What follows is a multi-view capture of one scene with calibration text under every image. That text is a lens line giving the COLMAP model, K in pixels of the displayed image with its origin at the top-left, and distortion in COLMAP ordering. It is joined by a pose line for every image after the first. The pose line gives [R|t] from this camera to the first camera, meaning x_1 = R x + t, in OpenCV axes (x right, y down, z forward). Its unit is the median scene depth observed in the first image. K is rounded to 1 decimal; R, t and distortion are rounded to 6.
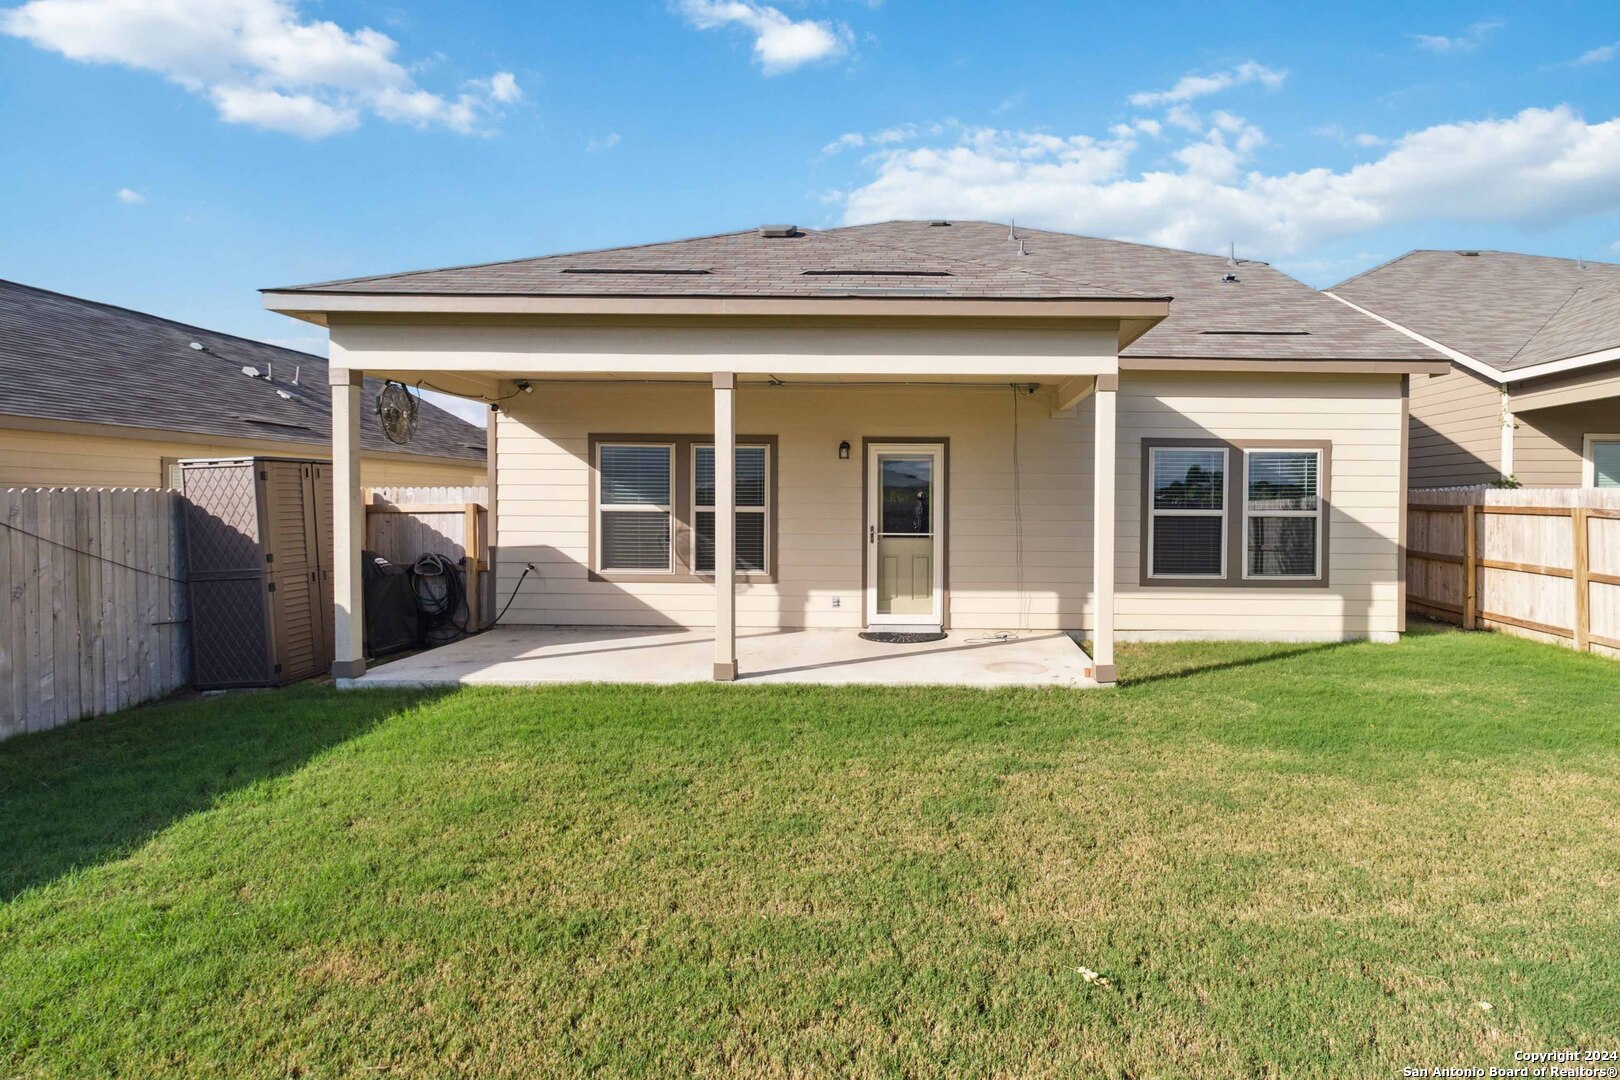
lens RADIAL K [[768.5, 0, 822.8], [0, 768.5, 510.7], [0, 0, 1]] dist [-0.000580, 0.002078]
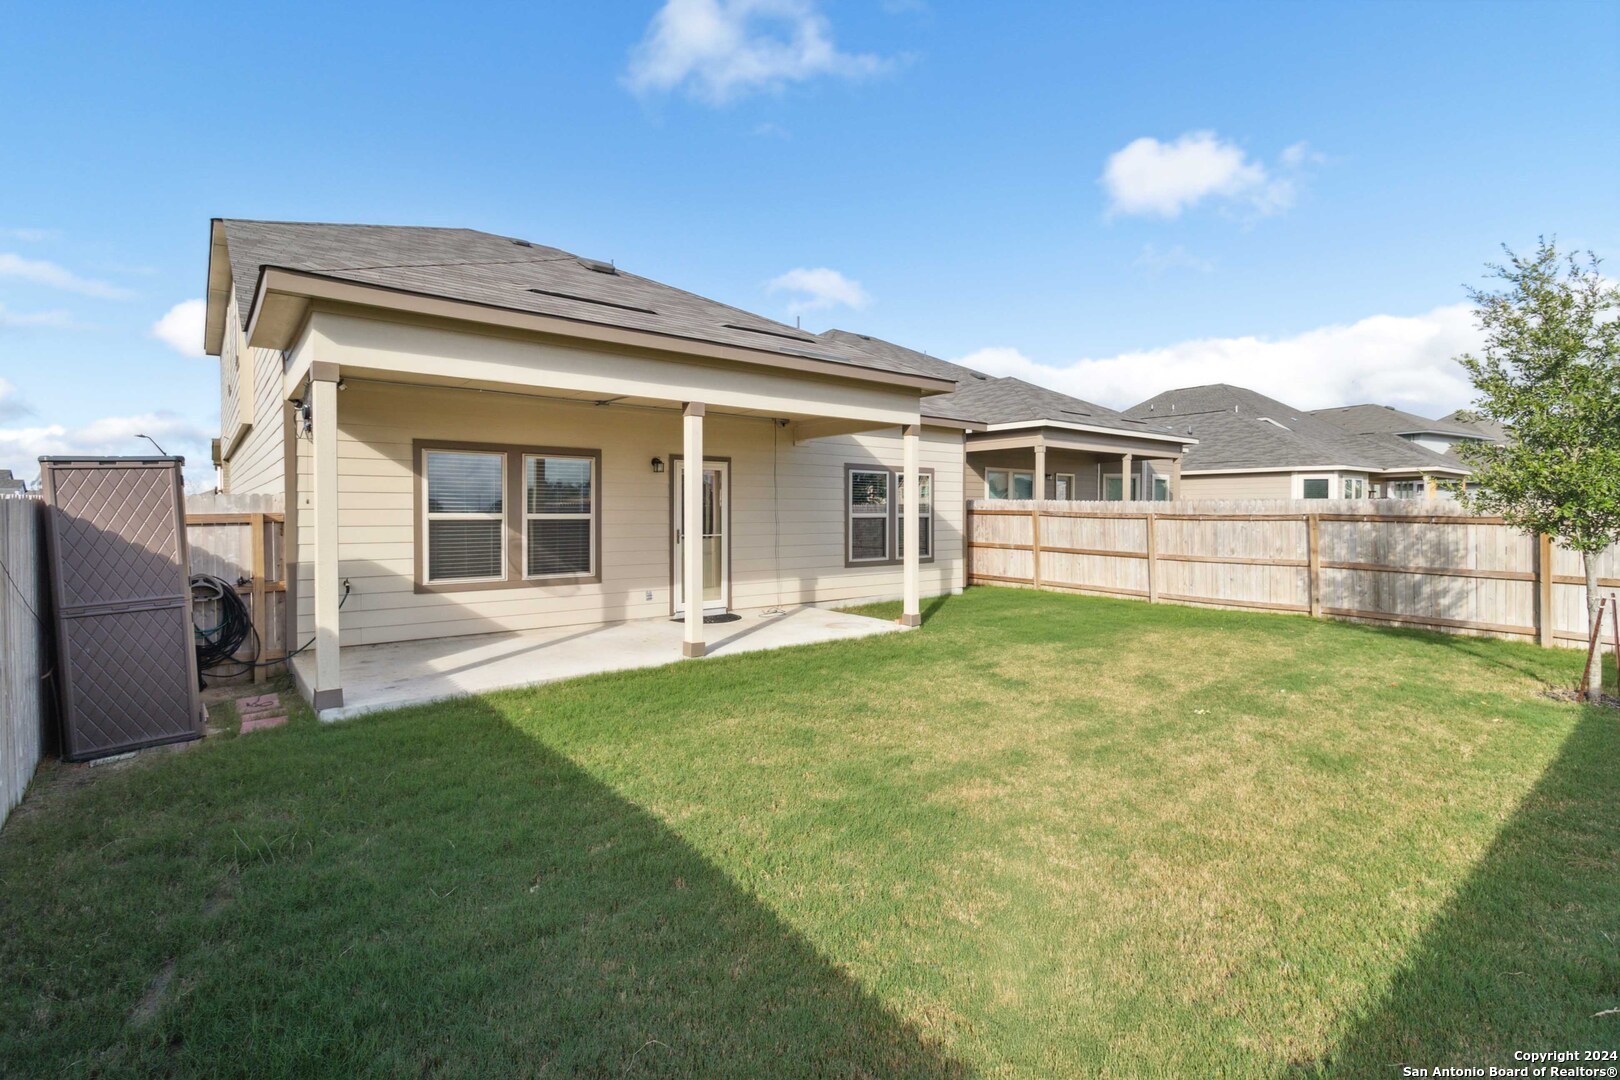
lens RADIAL K [[706.9, 0, 811.9], [0, 706.9, 529.7], [0, 0, 1]] dist [0.014702, 0.000430]
pose [[0.798032, -0.022459, 0.602197, -0.431594], [0.010613, 0.999674, 0.023218, -0.003198], [-0.602522, -0.012138, 0.798010, -0.000873]]
